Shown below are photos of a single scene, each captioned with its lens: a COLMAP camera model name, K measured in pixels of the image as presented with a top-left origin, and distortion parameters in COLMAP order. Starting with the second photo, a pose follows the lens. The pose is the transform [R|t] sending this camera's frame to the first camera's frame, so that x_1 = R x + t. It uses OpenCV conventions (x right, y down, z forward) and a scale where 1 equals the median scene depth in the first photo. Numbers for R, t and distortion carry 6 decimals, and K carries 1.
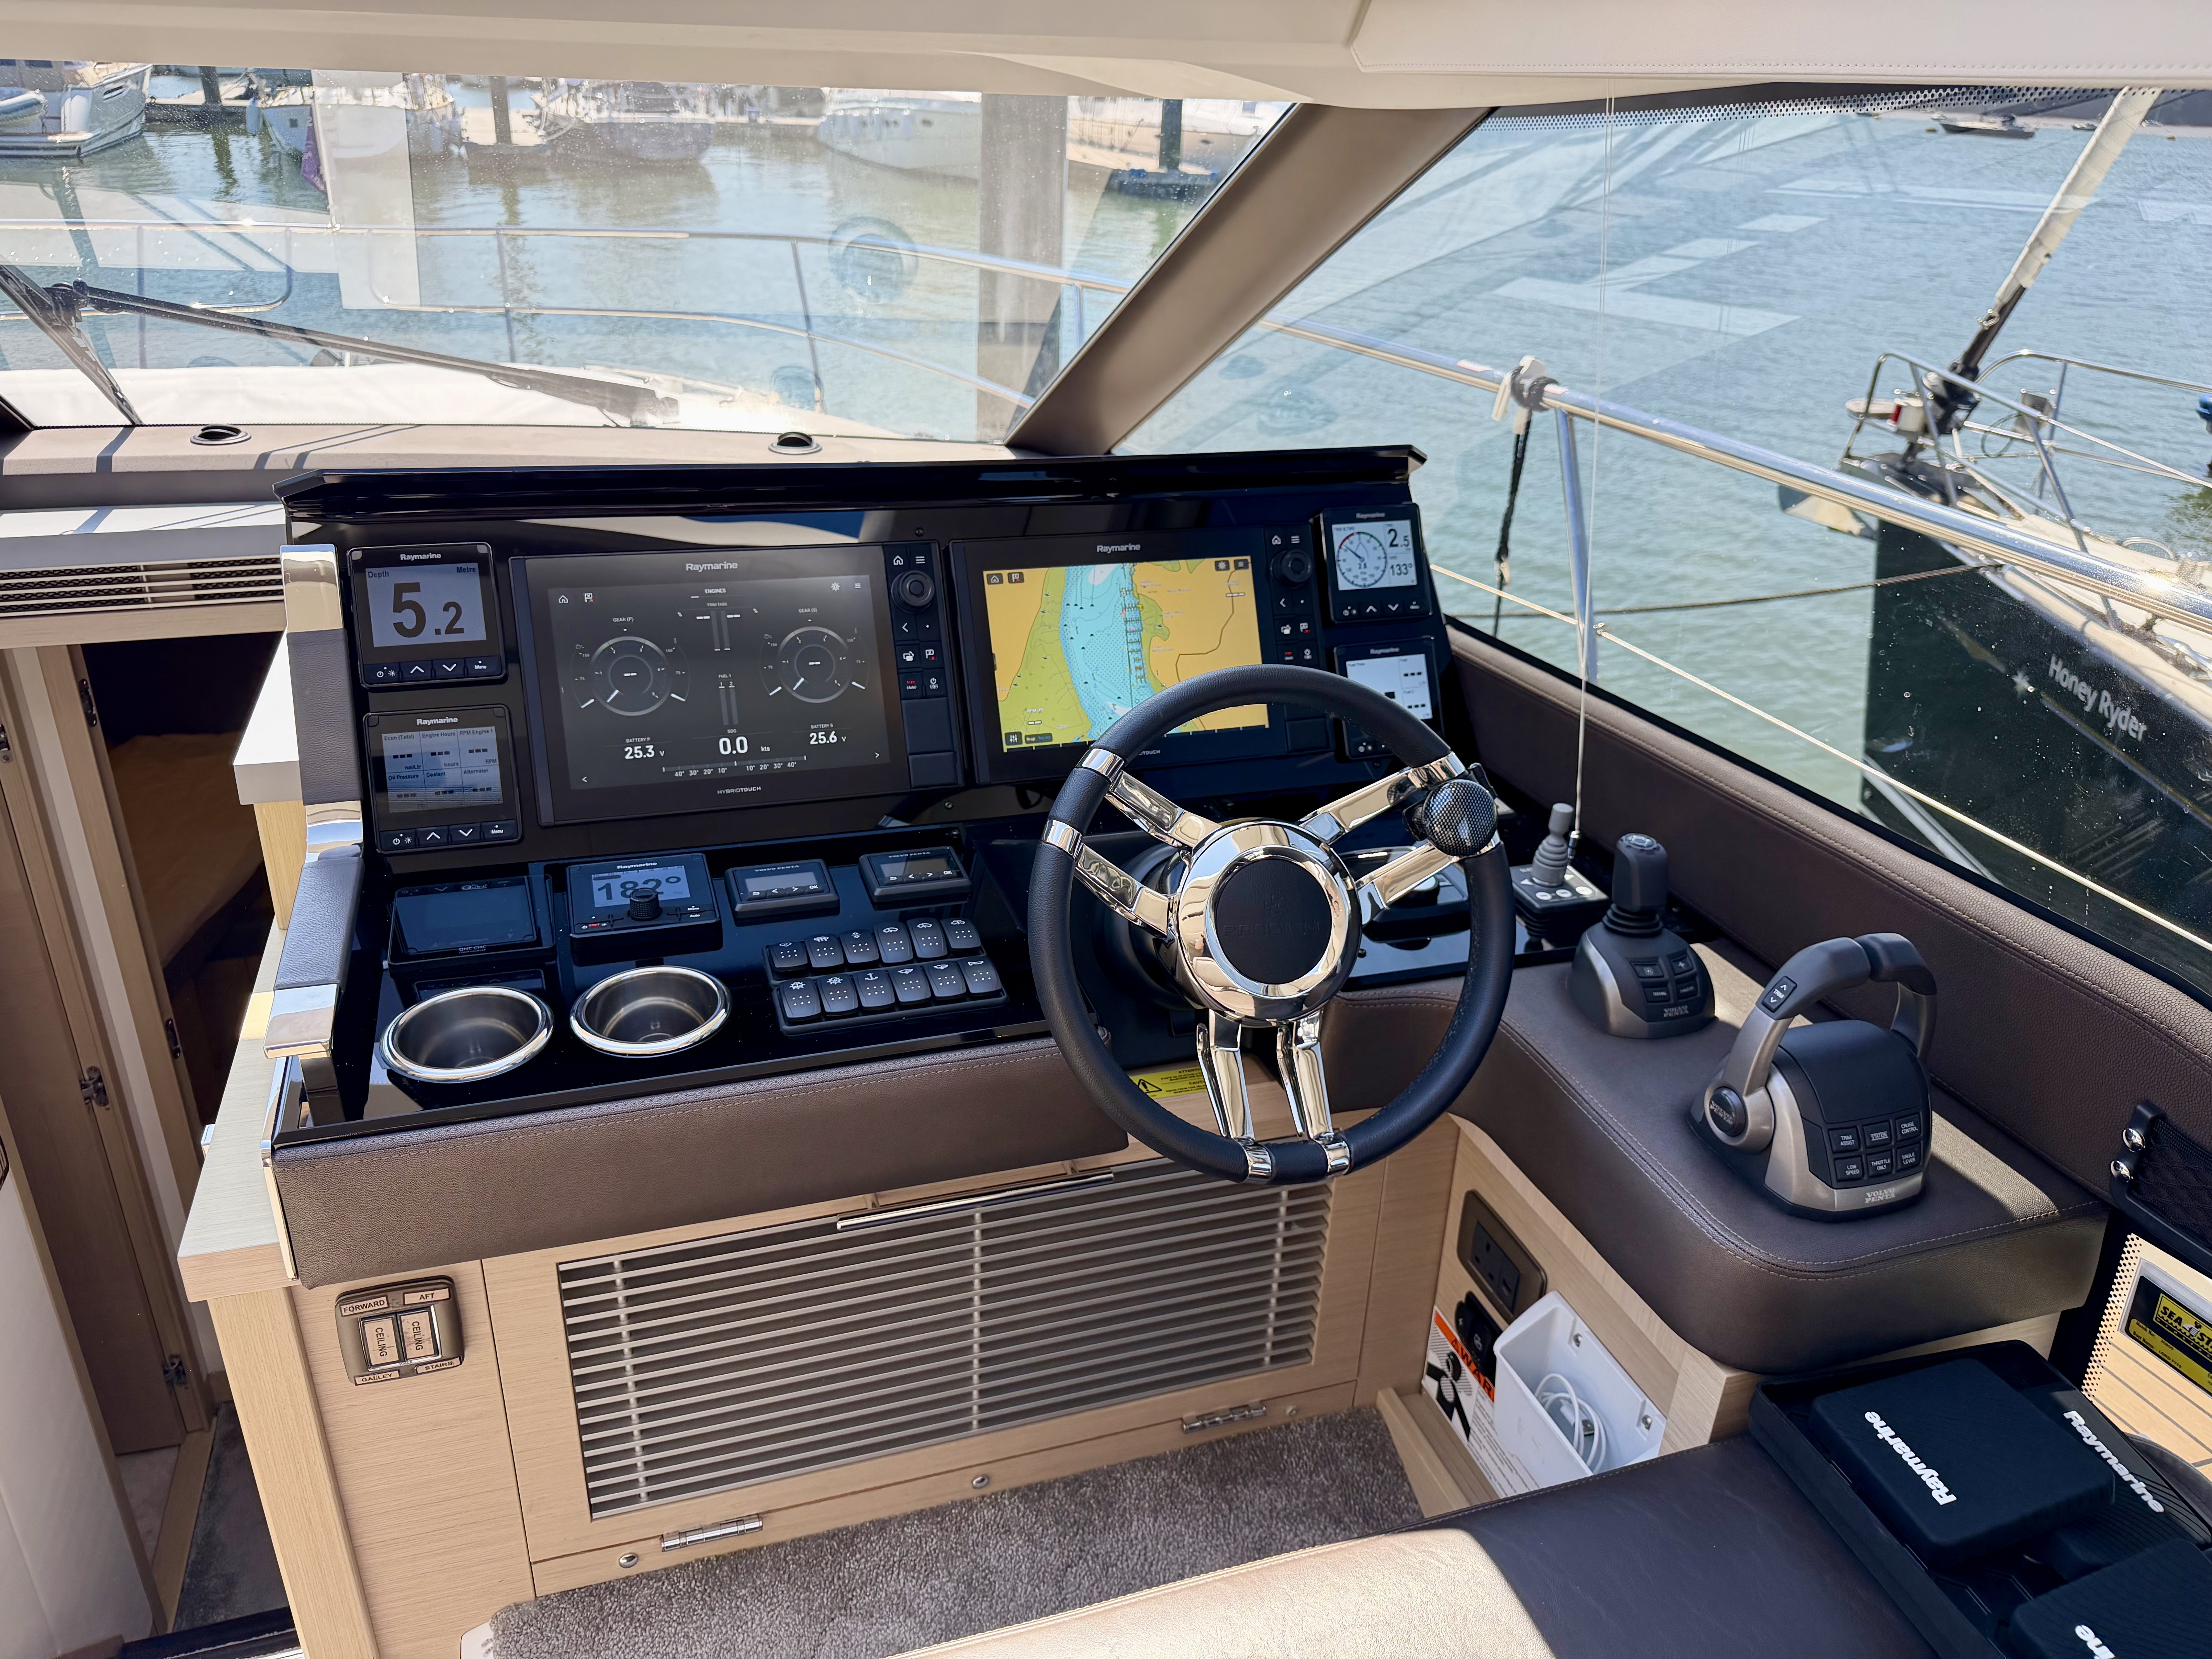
lens RADIAL K [[1545.1, 0, 1106.0], [0, 1545.1, 829.5], [0, 0, 1]] dist [0.060986, -0.007010]
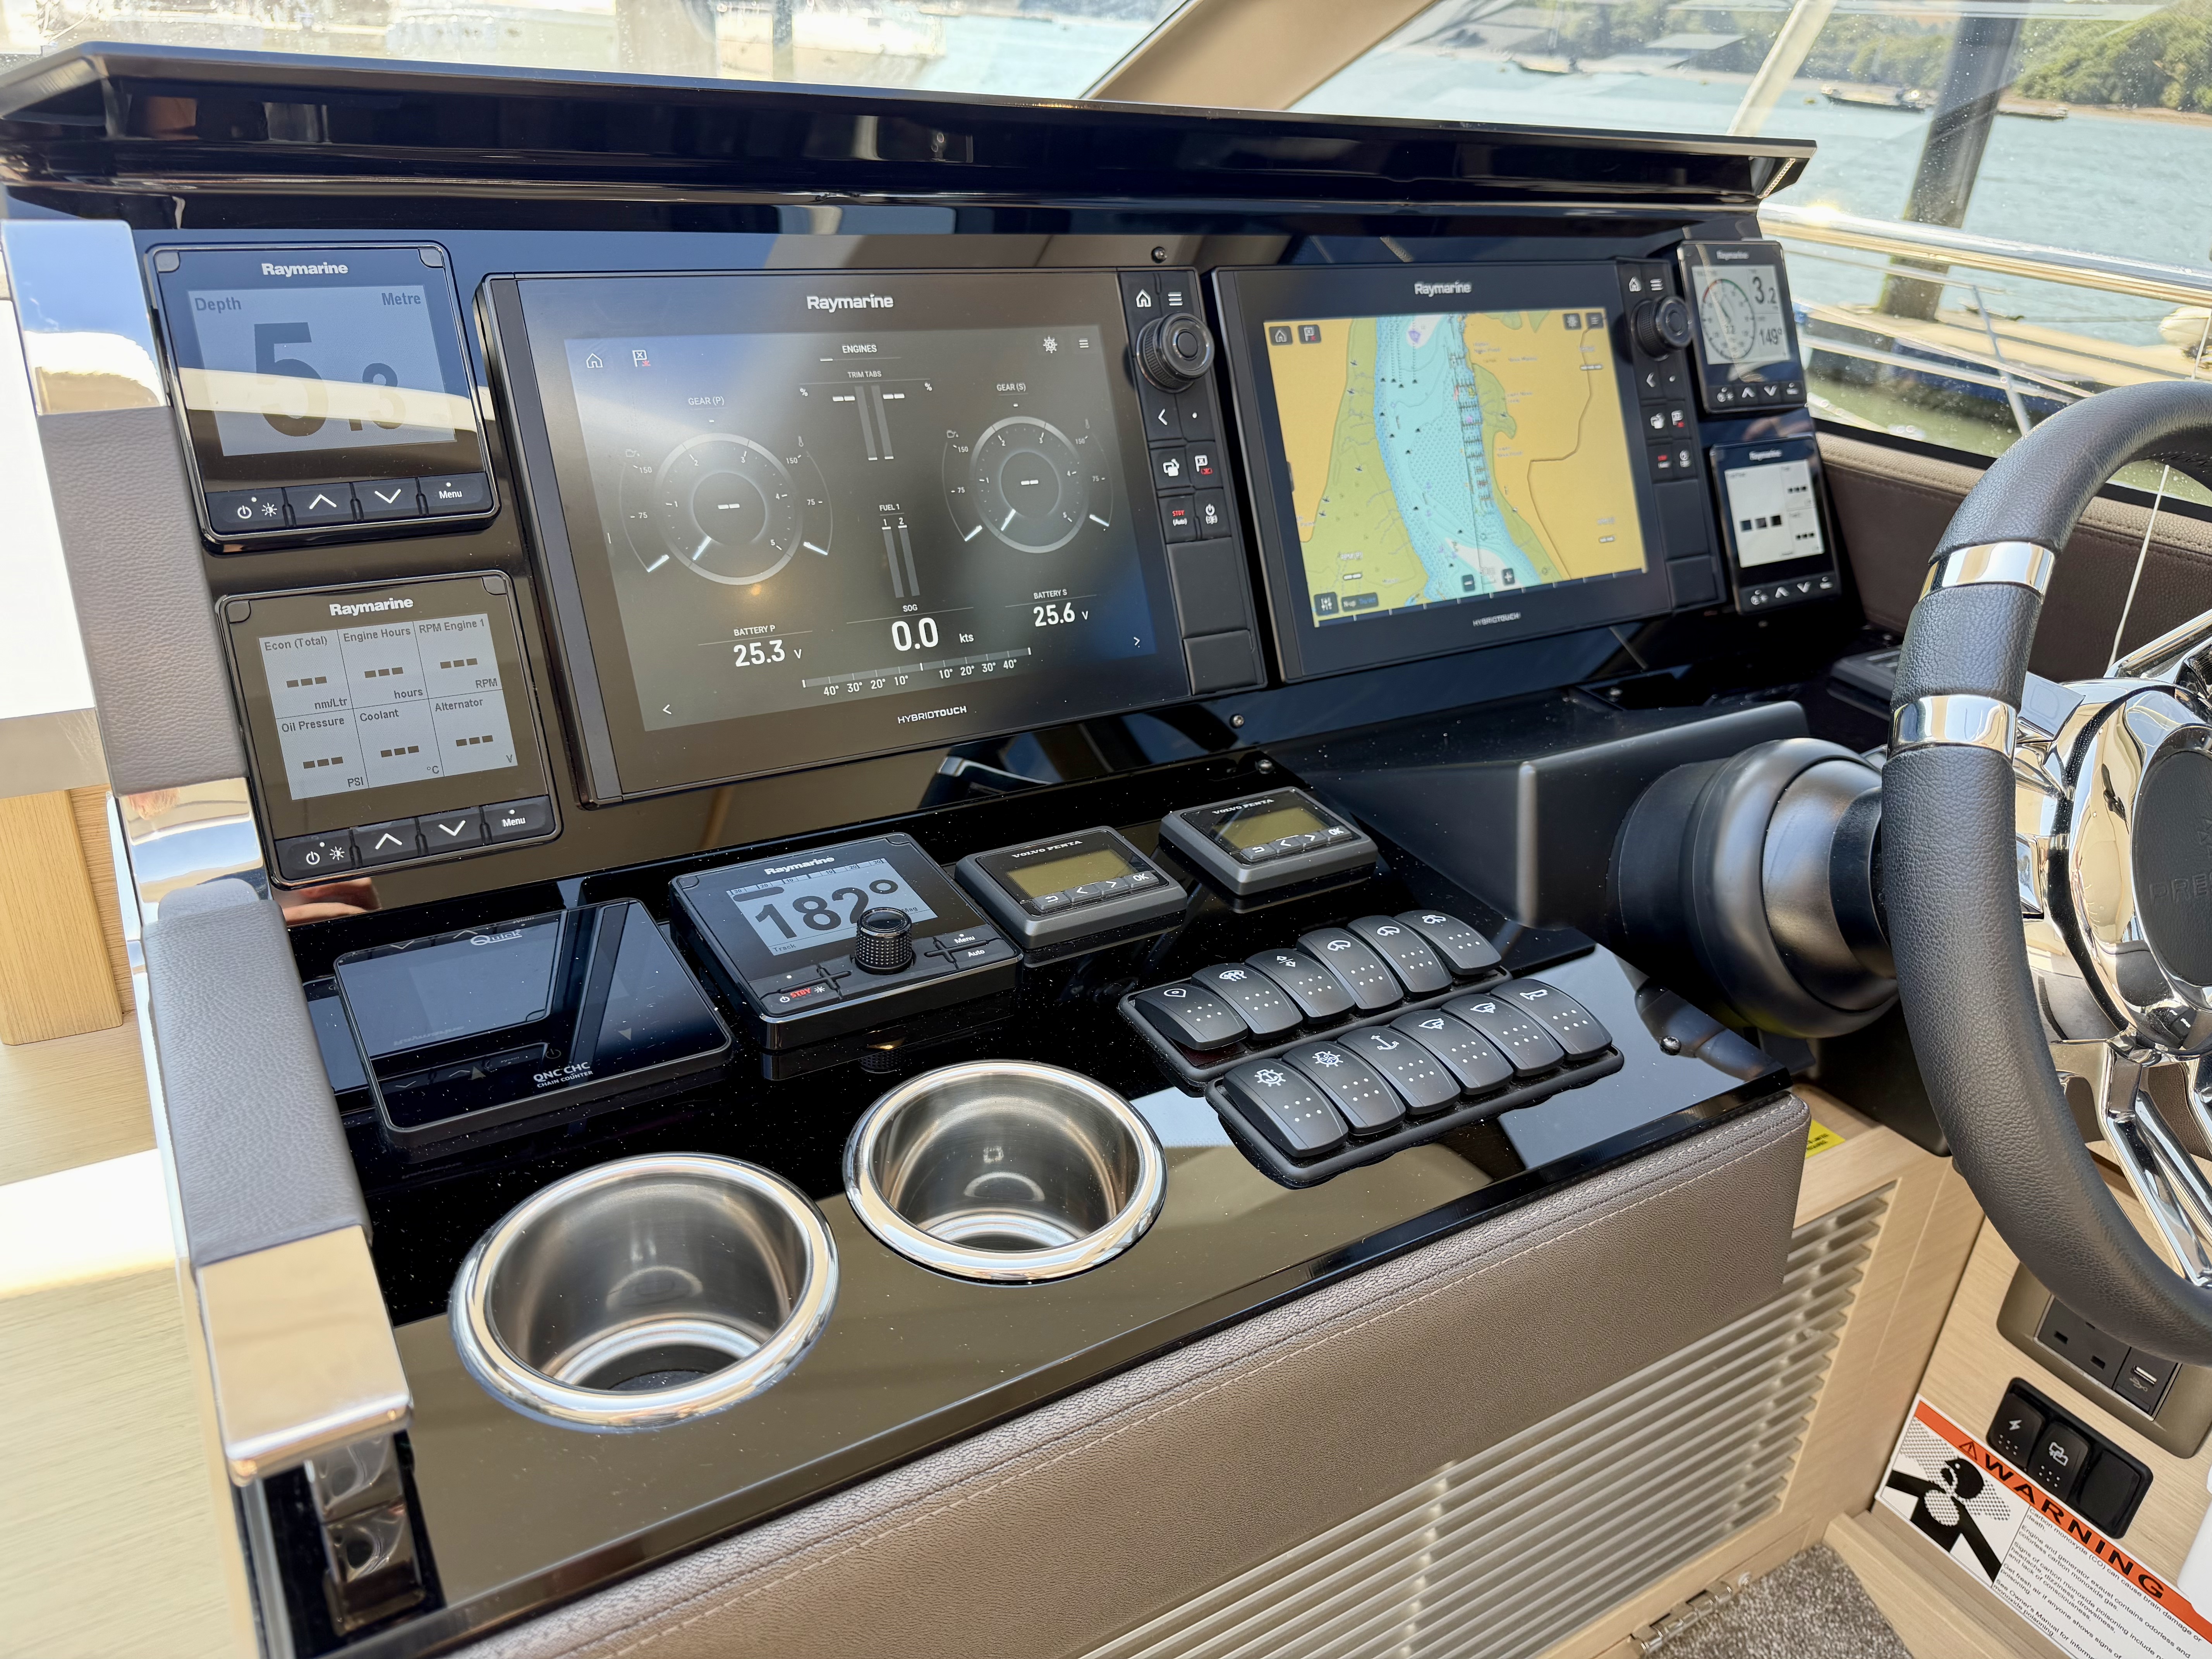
lens RADIAL K [[1583.2, 0, 1111.8], [0, 1583.2, 862.3], [0, 0, 1]] dist [0.020113, -0.033431]
pose [[0.974026, -0.088501, 0.208425, -0.275396], [0.078553, 0.995361, 0.055550, 0.000672], [-0.212375, -0.037735, 0.976459, 0.404725]]
